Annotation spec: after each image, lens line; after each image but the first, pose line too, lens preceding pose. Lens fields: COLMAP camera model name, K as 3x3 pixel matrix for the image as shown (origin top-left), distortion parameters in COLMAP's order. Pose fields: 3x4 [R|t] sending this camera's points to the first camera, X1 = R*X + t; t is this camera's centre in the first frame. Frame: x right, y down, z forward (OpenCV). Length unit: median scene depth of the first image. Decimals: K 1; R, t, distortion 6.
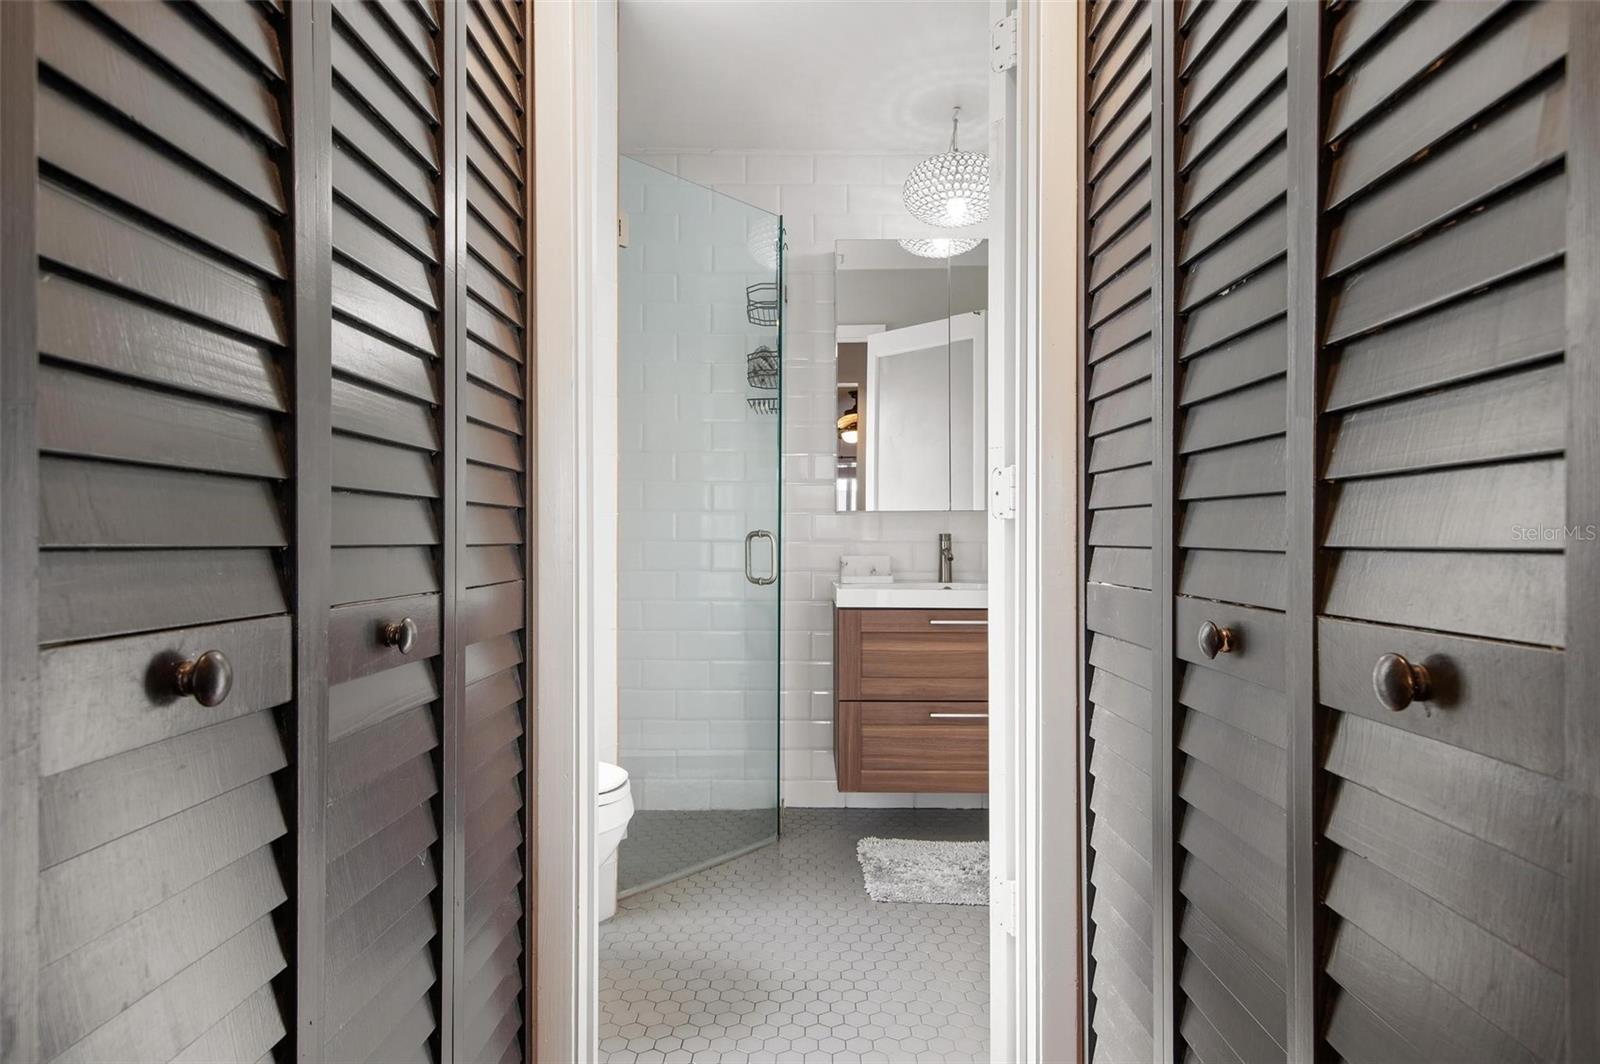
lens RADIAL K [[926.5, 0, 800.0], [0, 926.5, 532.0], [0, 0, 1]] dist [-0.000227, -0.000014]
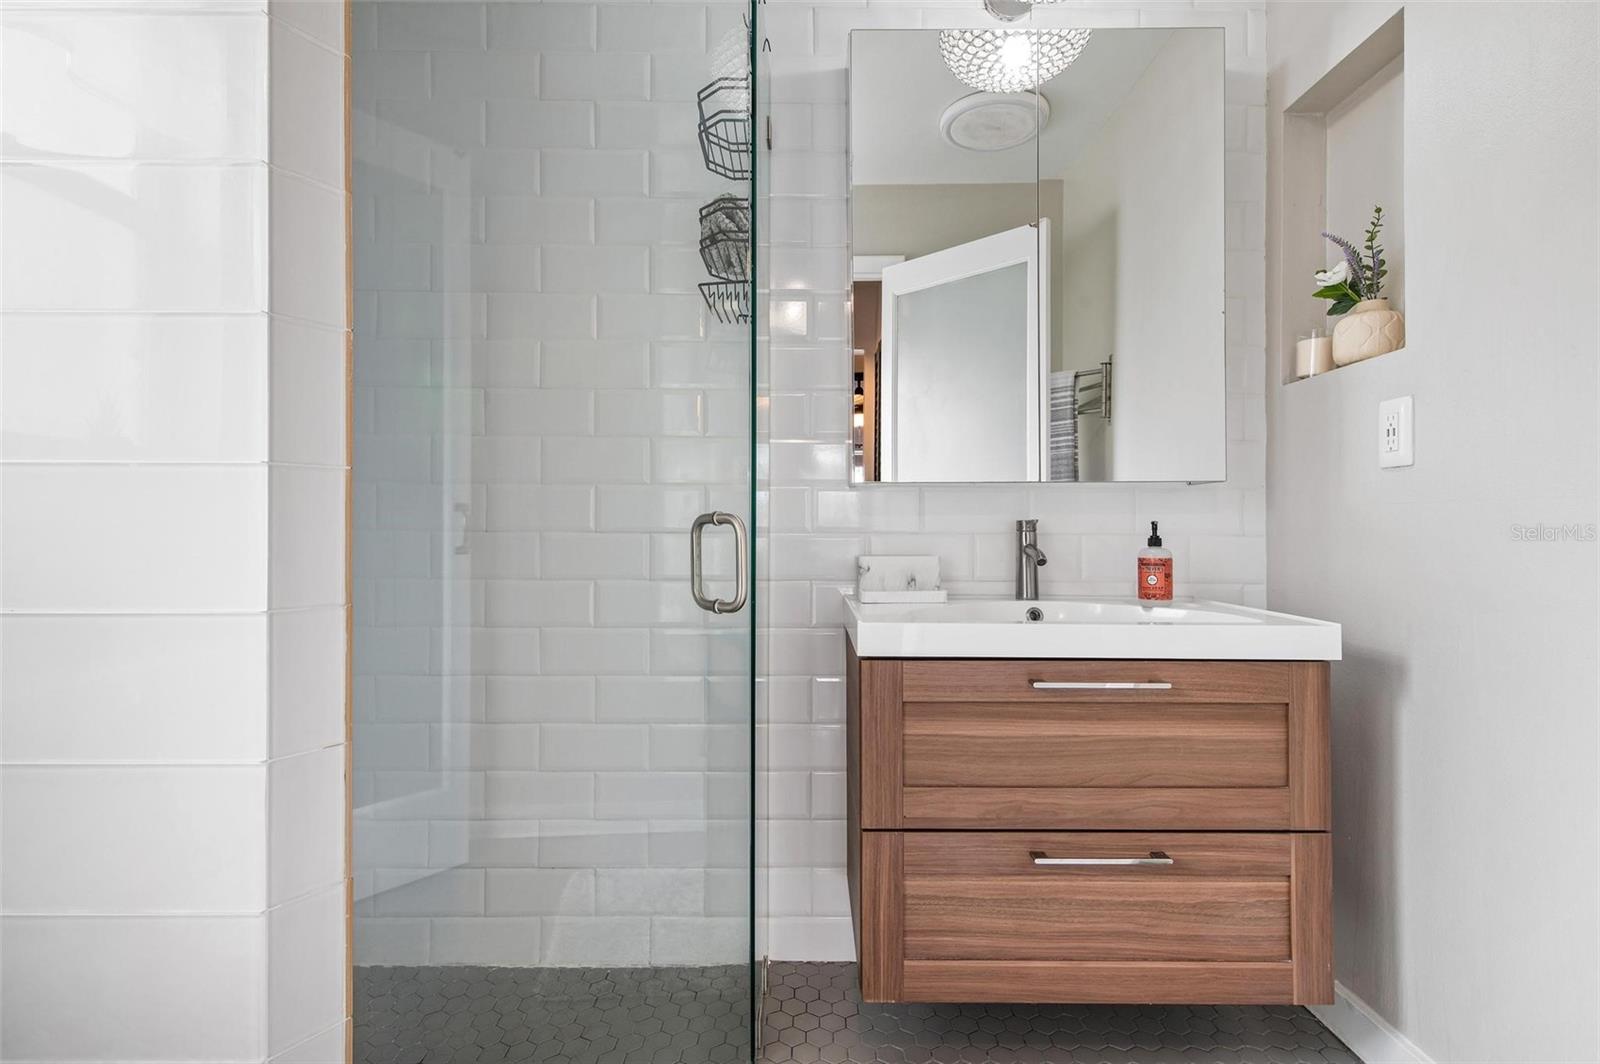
lens RADIAL K [[784.1, 0, 800.0], [0, 784.1, 532.0], [0, 0, 1]] dist [0.000017, 0.000018]
pose [[0.999973, -0.002060, -0.007072, 0.009434], [0.002122, 0.999958, 0.008880, 0.005024], [0.007053, -0.008895, 0.999936, 0.511938]]
